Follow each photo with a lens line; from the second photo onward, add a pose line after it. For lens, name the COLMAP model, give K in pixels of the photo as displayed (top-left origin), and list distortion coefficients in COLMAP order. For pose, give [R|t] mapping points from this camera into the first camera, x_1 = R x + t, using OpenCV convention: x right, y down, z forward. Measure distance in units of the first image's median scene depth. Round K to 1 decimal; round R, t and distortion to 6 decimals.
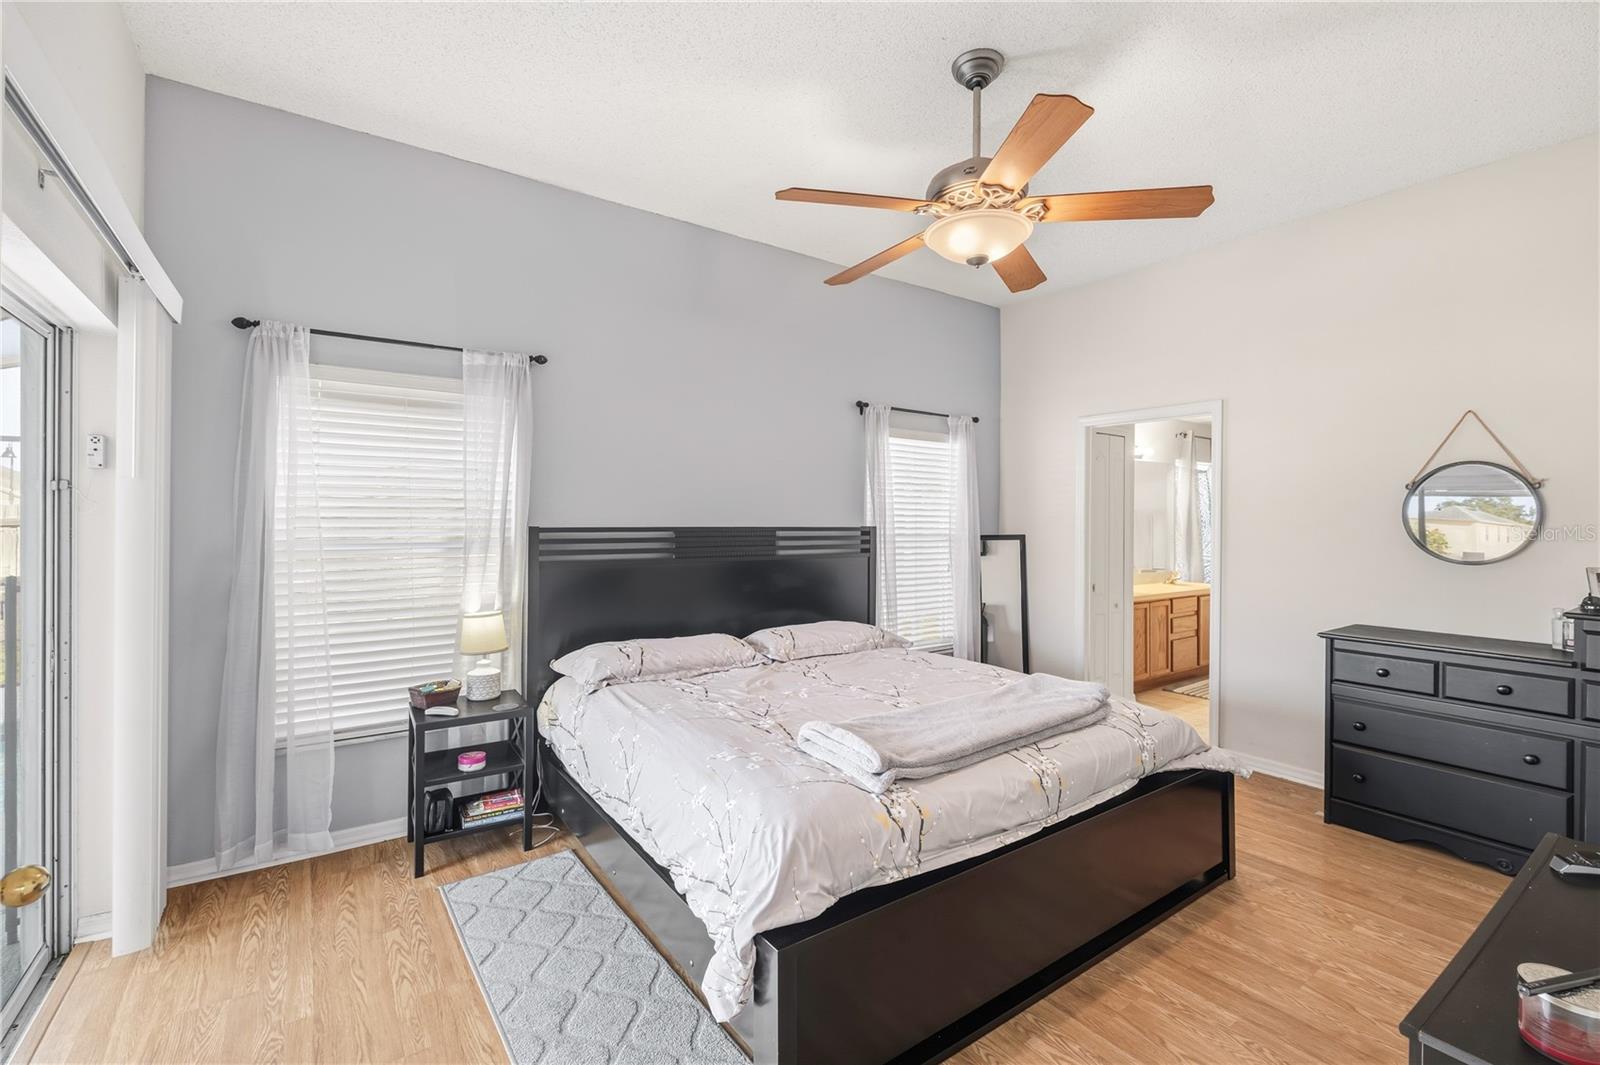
lens RADIAL K [[696.3, 0, 804.1], [0, 696.3, 527.3], [0, 0, 1]] dist [-0.004261, -0.002225]
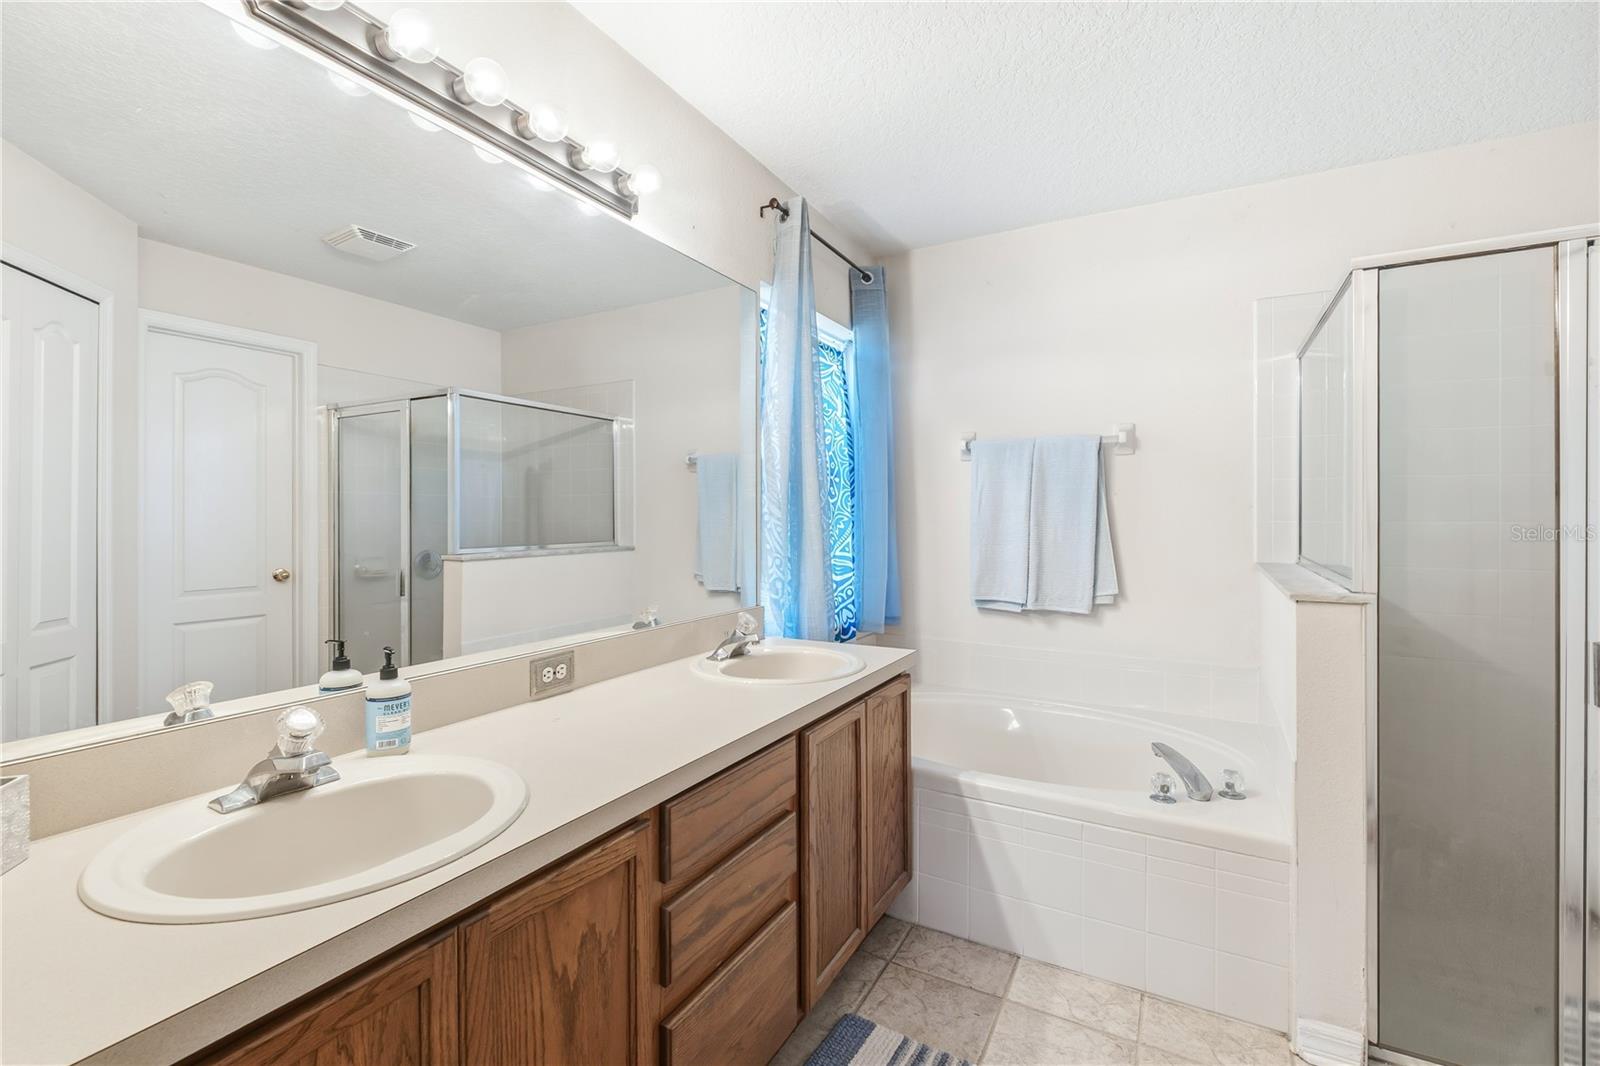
lens RADIAL K [[696.3, 0, 798.5], [0, 696.3, 529.6], [0, 0, 1]] dist [-0.004261, -0.002225]
pose [[0.900642, -0.005023, 0.434532, 0.403767], [0.001860, 0.999969, 0.007704, 0.021691], [-0.434557, -0.006130, 0.900623, 0.684351]]
